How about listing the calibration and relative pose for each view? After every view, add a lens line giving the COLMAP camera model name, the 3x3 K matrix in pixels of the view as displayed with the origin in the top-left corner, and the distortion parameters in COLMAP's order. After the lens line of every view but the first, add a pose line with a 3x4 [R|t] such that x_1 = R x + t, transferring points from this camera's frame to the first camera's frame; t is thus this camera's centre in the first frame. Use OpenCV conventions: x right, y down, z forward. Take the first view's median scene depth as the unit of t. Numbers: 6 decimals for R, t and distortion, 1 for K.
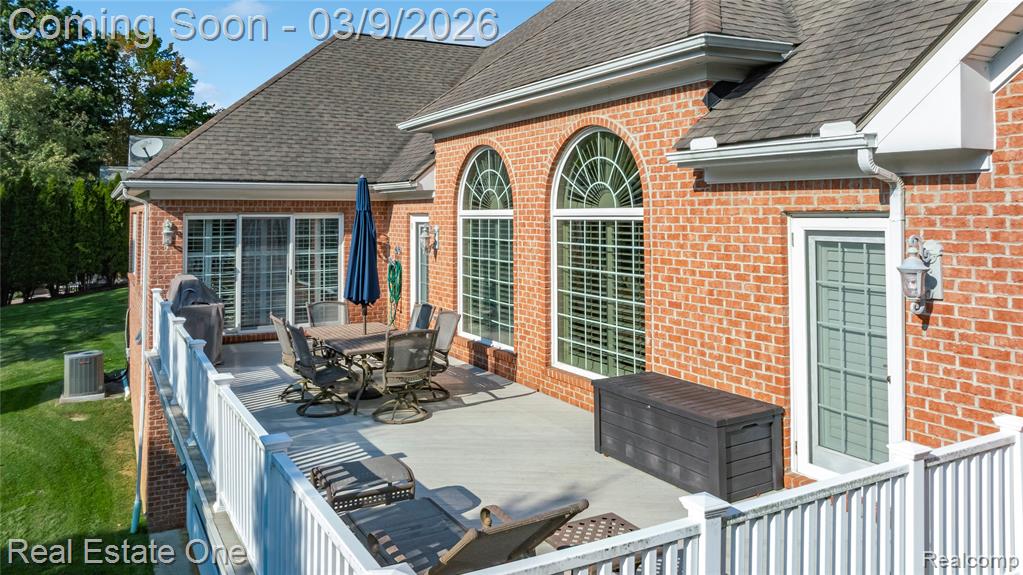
lens RADIAL K [[745.5, 0, 510.6], [0, 745.5, 311.5], [0, 0, 1]] dist [0.000303, 0.040378]
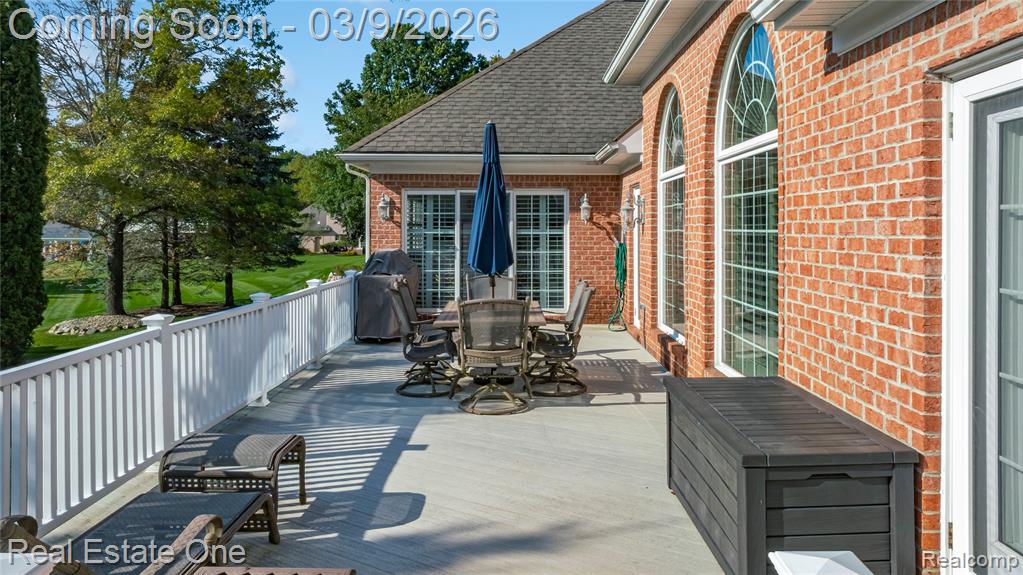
lens RADIAL K [[745.5, 0, 510.6], [0, 745.5, 311.5], [0, 0, 1]] dist [0.000303, 0.040378]
pose [[0.873382, 0.057268, -0.483658, 0.292066], [-0.065948, 0.997823, -0.000940, 0.039854], [0.482551, 0.032717, 0.875257, 0.323442]]
